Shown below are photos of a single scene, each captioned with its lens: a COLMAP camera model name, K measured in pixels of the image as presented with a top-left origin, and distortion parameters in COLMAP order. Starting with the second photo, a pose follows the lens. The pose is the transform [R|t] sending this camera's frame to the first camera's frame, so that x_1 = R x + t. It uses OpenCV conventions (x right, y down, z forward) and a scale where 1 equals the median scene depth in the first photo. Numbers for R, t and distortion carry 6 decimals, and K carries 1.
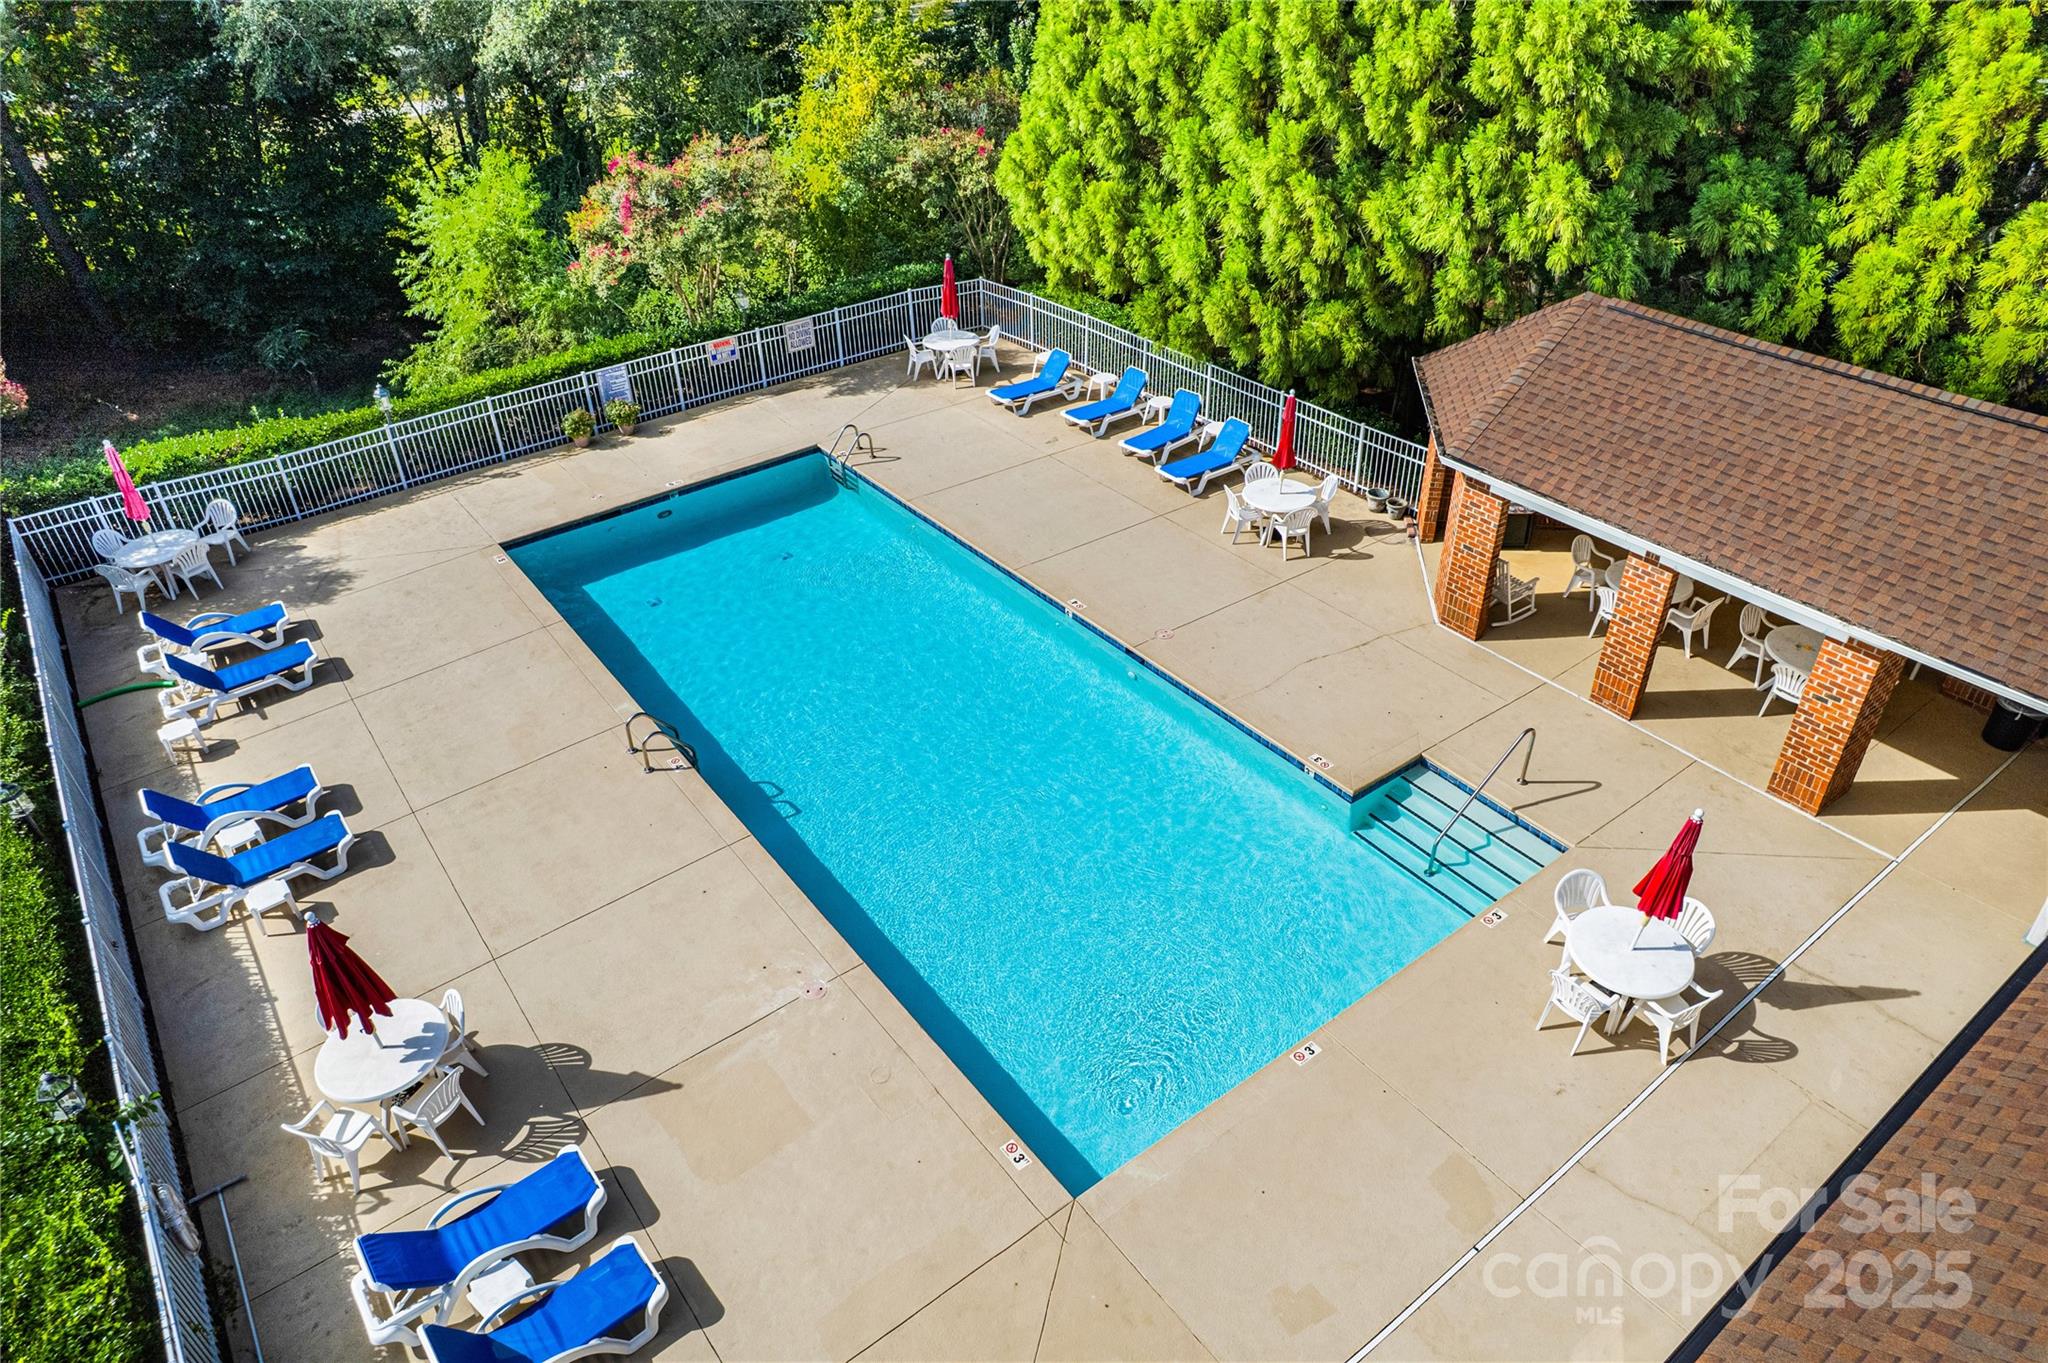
lens RADIAL K [[1305.8, 0, 1024.0], [0, 1305.8, 681.5], [0, 0, 1]] dist [-0.066822, 0.064976]
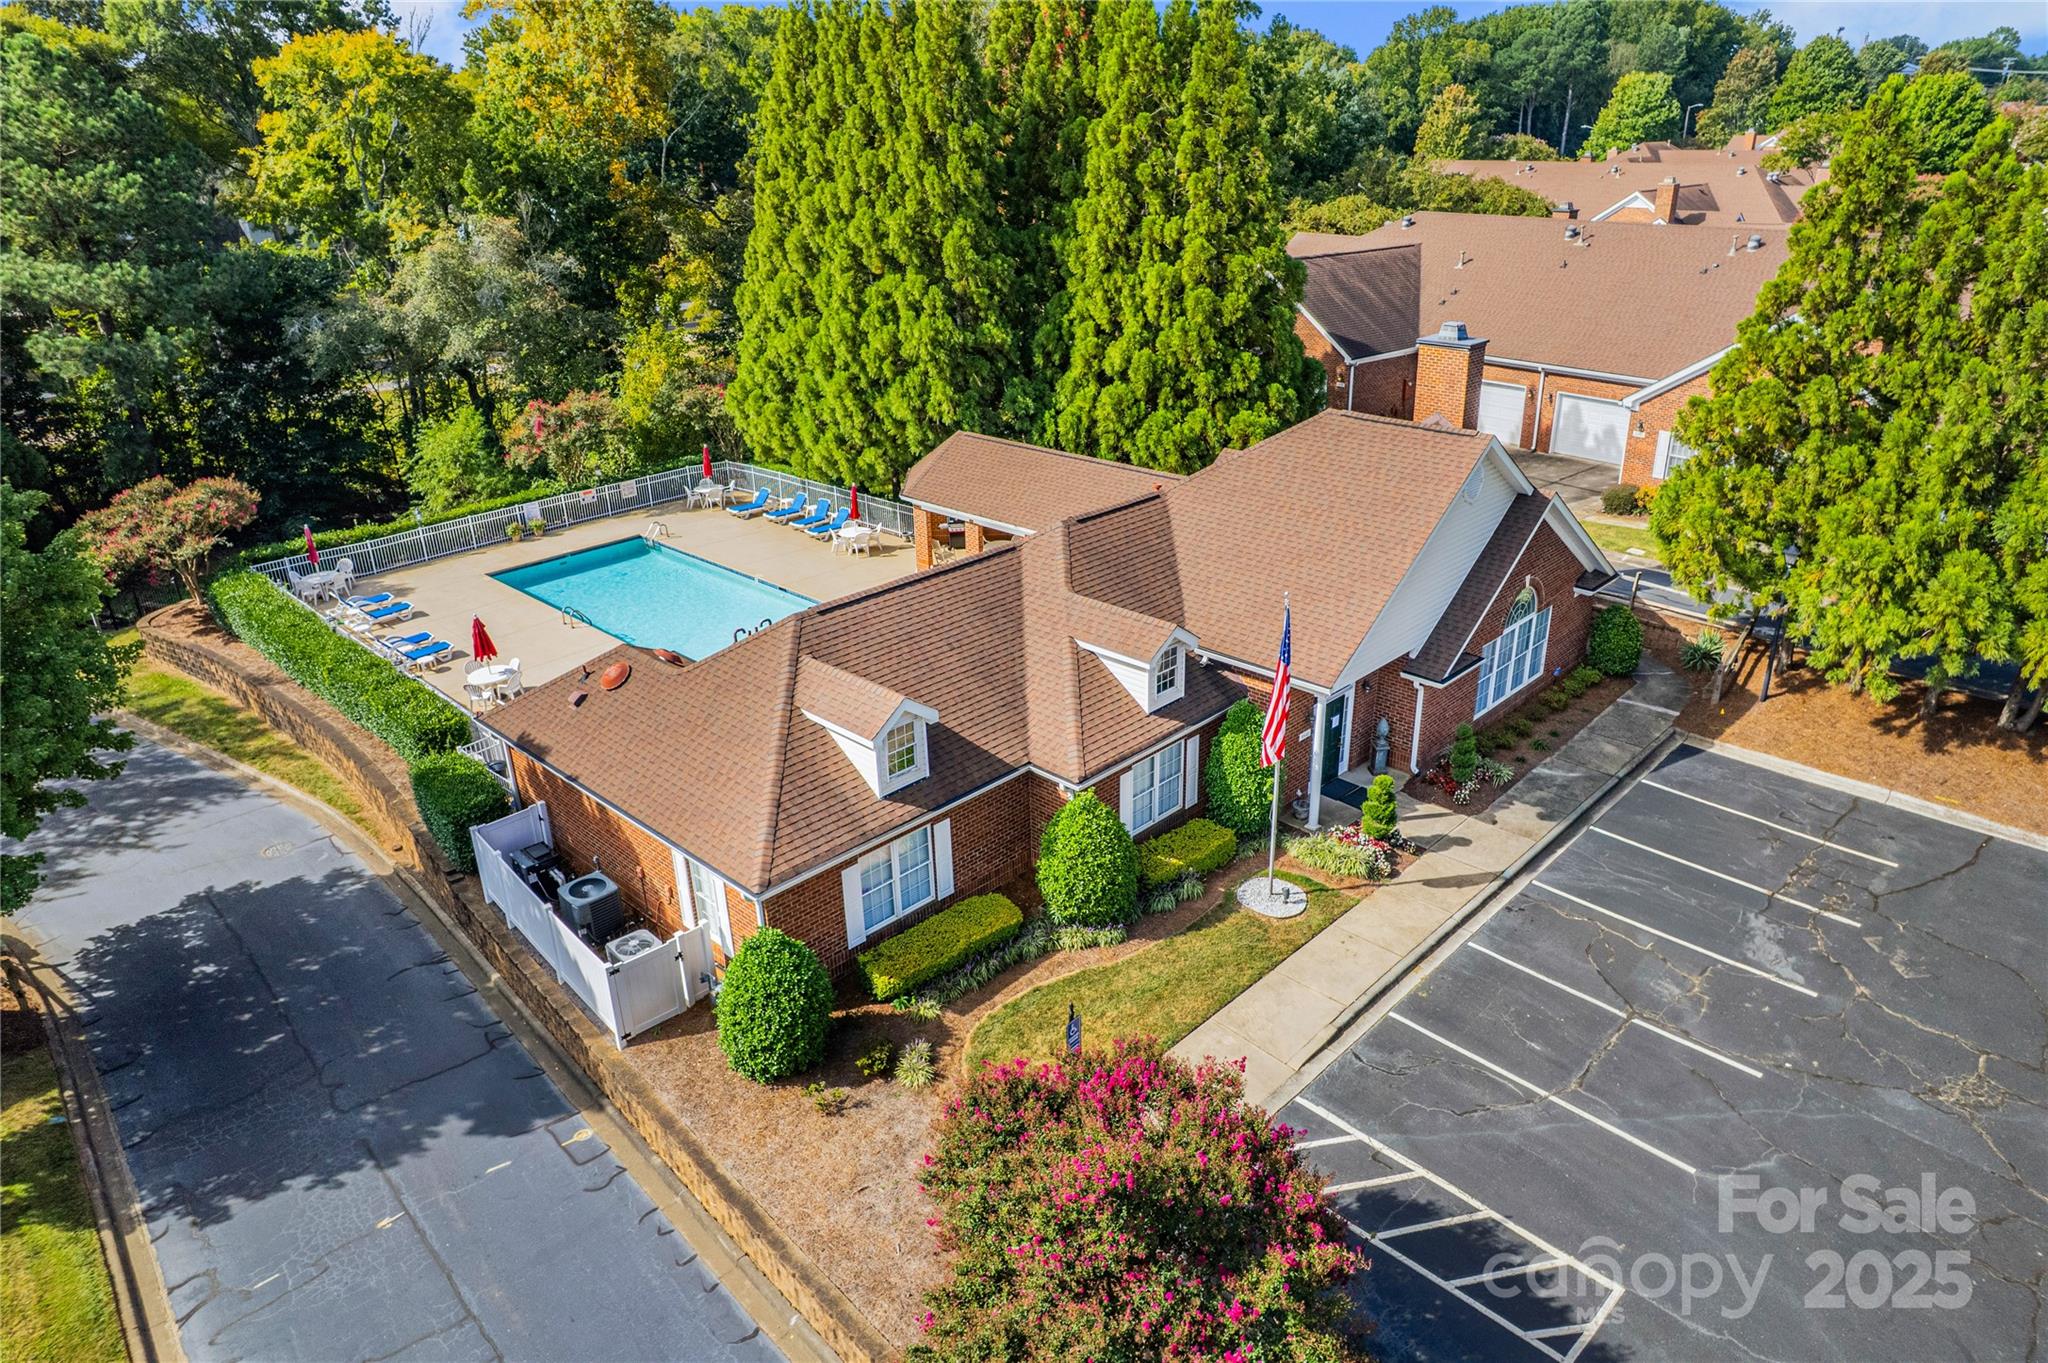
lens RADIAL K [[1313.7, 0, 1024.0], [0, 1313.7, 681.5], [0, 0, 1]] dist [-0.016607, 0.000179]
pose [[0.990046, -0.061715, 0.126493, 0.173290], [0.085619, 0.977404, -0.193266, 0.527608], [-0.111707, 0.202172, 0.972958, -1.082569]]
